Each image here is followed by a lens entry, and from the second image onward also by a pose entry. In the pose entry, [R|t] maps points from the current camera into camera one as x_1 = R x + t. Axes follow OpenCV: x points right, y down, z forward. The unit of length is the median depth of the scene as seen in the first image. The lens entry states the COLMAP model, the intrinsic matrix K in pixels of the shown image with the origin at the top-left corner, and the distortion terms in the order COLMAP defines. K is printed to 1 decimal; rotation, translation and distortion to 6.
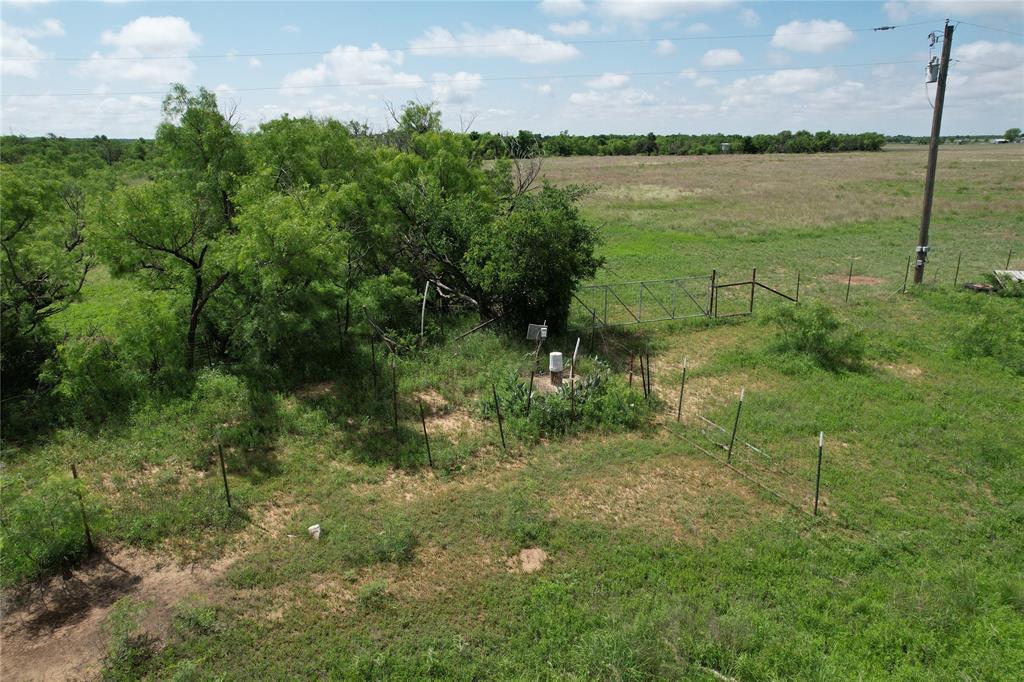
lens RADIAL K [[654.7, 0, 512.0], [0, 654.7, 341.0], [0, 0, 1]] dist [-0.085098, 0.074959]
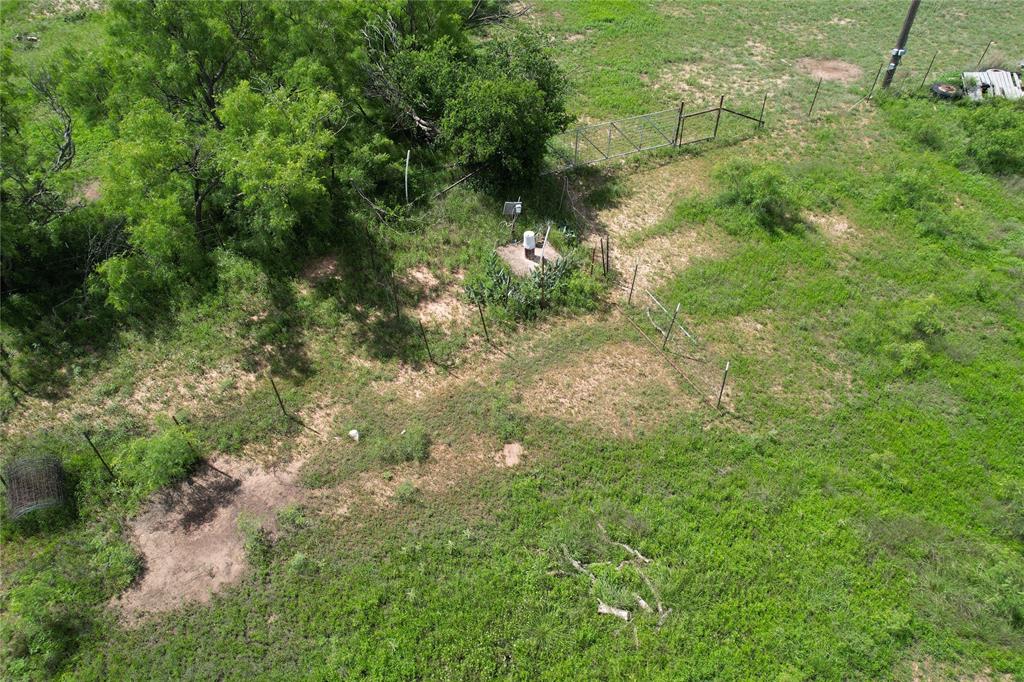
lens RADIAL K [[654.7, 0, 512.0], [0, 654.7, 341.0], [0, 0, 1]] dist [-0.085098, 0.074959]
pose [[0.999010, -0.031522, 0.031385, -0.005486], [0.013025, 0.881937, 0.471187, -0.437670], [-0.042532, -0.470312, 0.881475, -0.116888]]
